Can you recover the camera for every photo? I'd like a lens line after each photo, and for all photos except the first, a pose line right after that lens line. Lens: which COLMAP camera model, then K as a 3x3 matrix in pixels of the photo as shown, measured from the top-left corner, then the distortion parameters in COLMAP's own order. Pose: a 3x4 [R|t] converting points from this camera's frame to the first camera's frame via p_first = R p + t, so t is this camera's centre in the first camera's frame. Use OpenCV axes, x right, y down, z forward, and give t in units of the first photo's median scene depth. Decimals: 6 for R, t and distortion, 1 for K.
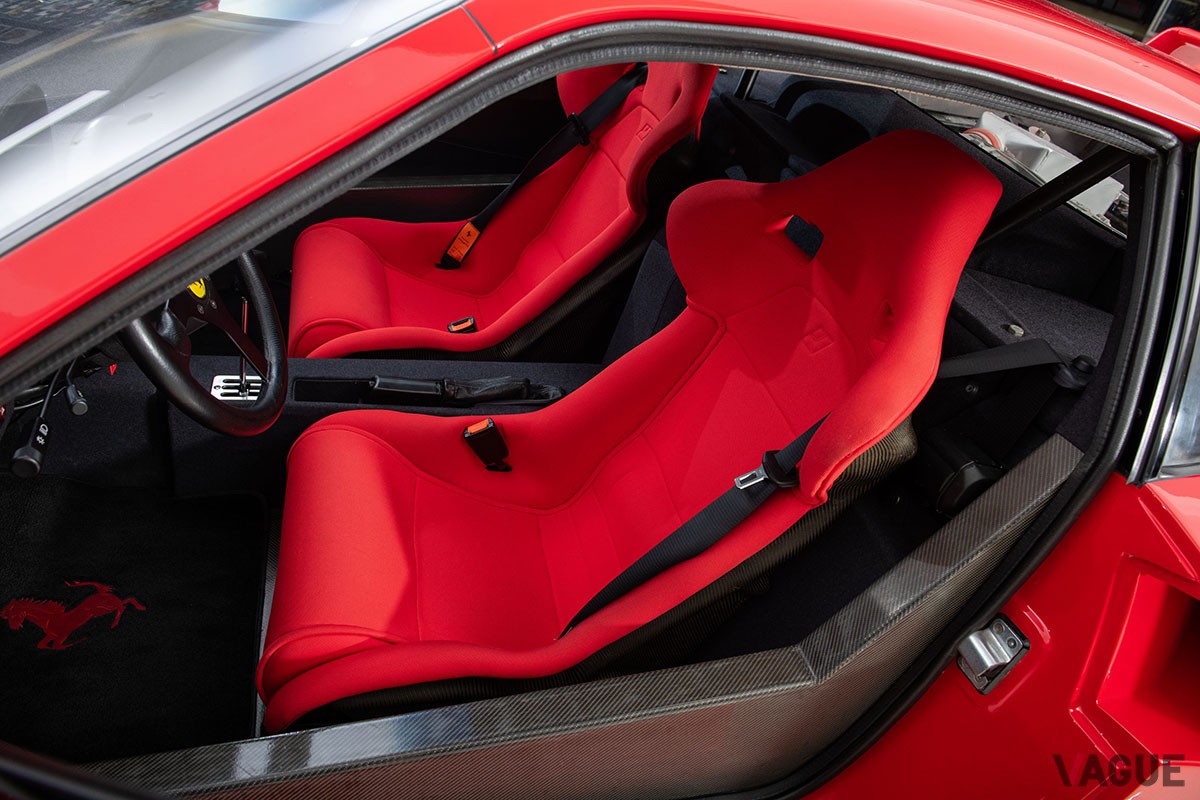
lens RADIAL K [[814.5, 0, 568.4], [0, 814.5, 397.4], [0, 0, 1]] dist [-0.041937, -0.002049]
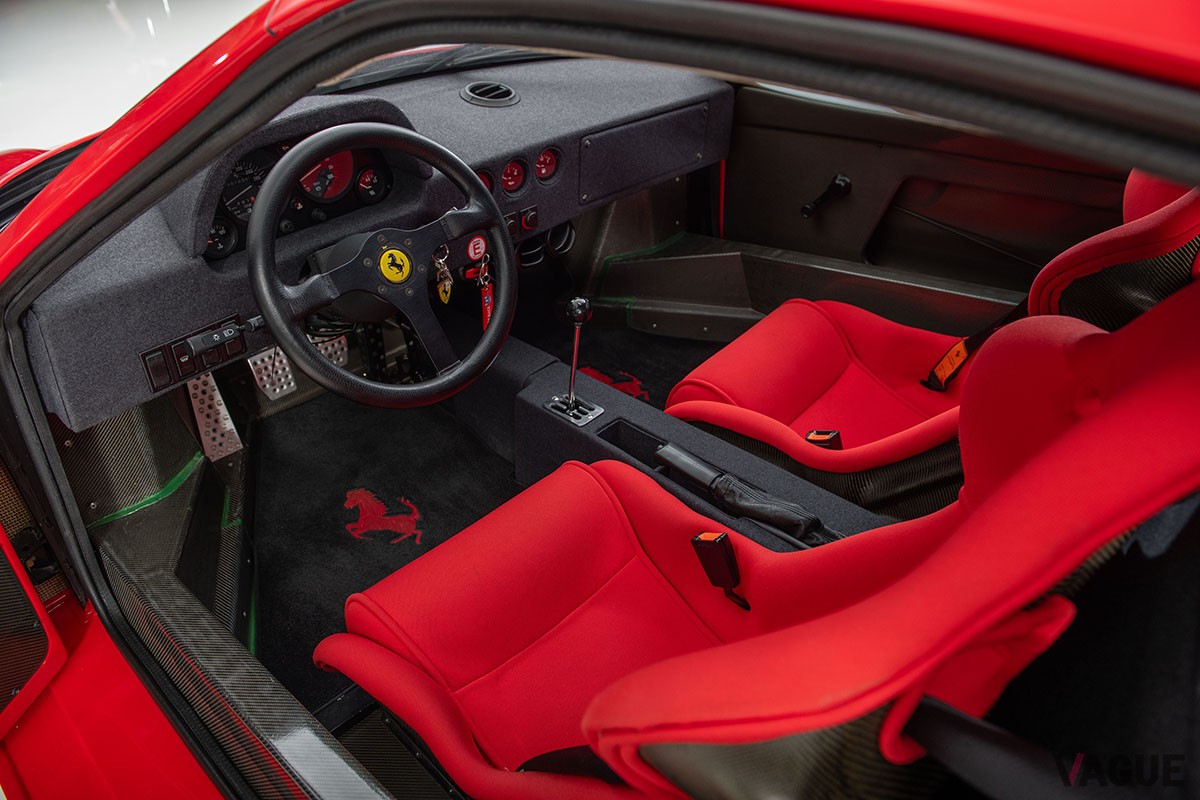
lens RADIAL K [[800.9, 0, 600.0], [0, 800.9, 400.0], [0, 0, 1]] dist [-0.058386, -0.004790]
pose [[0.563448, 0.299893, -0.769799, 0.429725], [-0.394784, 0.916255, 0.067988, -0.106742], [0.725721, 0.265596, 0.634655, 0.377321]]
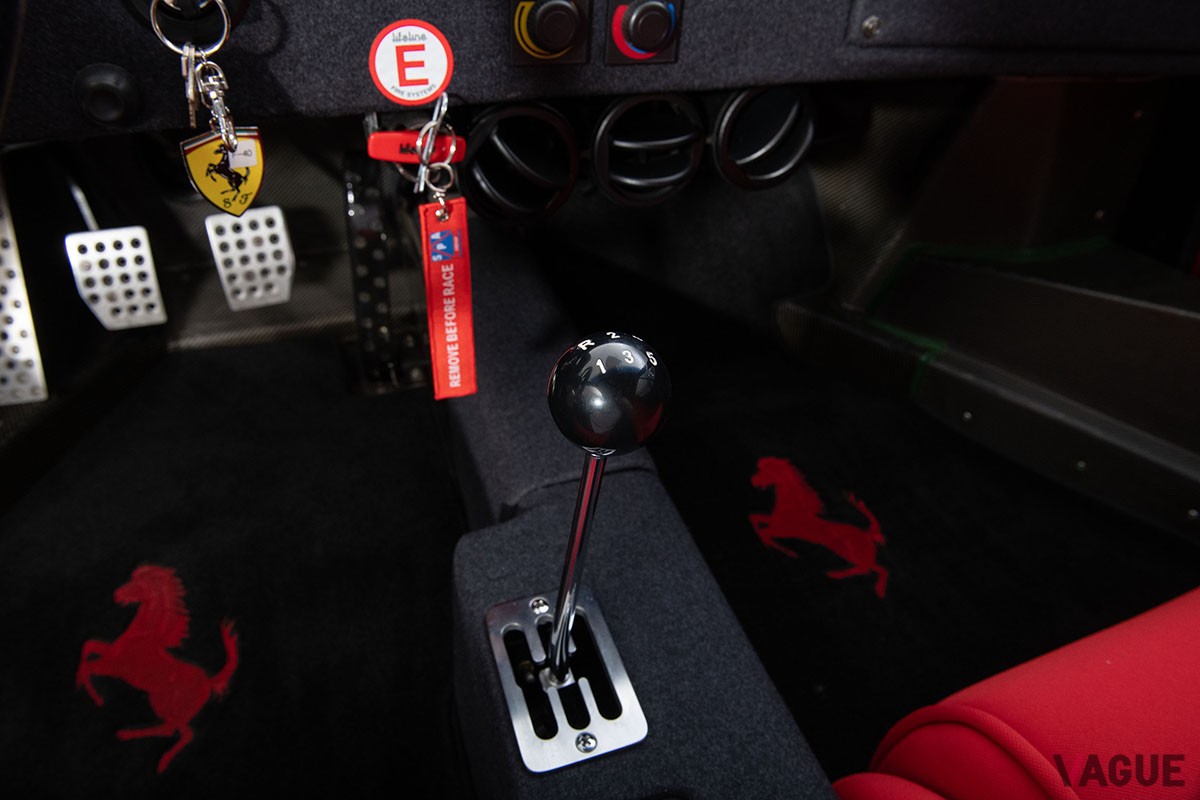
lens RADIAL K [[781.5, 0, 600.0], [0, 781.5, 400.0], [0, 0, 1]] dist [-0.069251, -0.001921]
pose [[0.123080, 0.468808, -0.874683, -0.191774], [-0.611871, 0.729770, 0.305040, -0.193378], [0.781323, 0.497649, 0.376670, 0.876620]]
